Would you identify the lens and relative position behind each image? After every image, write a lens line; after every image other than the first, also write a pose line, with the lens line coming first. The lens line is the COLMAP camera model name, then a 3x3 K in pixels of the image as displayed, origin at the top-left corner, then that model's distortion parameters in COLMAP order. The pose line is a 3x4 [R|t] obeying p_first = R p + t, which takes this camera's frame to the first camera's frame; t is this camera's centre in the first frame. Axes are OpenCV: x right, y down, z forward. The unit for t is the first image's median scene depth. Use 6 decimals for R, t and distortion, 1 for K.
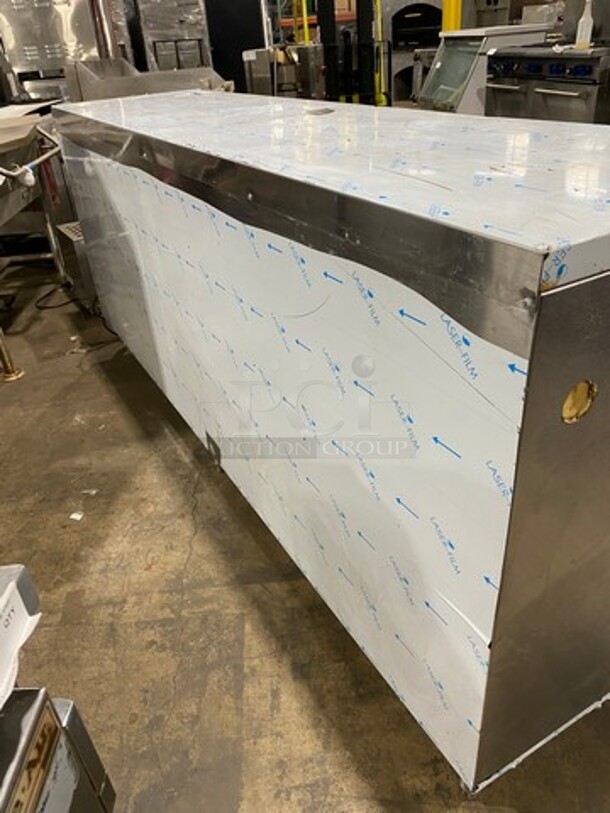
lens RADIAL K [[622.5, 0, 305.0], [0, 622.5, 406.5], [0, 0, 1]] dist [0.007424, 0.004506]
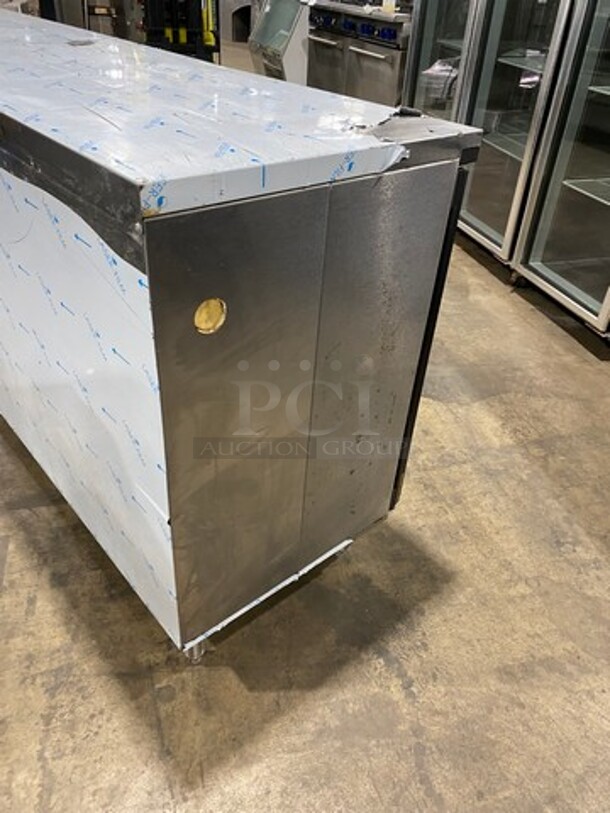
lens RADIAL K [[621.6, 0, 306.1], [0, 621.6, 421.2], [0, 0, 1]] dist [0.008687, 0.000902]
pose [[0.972770, -0.015139, 0.231277, 0.175288], [-0.006689, 0.995615, 0.093306, 0.044785], [-0.231675, -0.092313, 0.968403, -0.138316]]
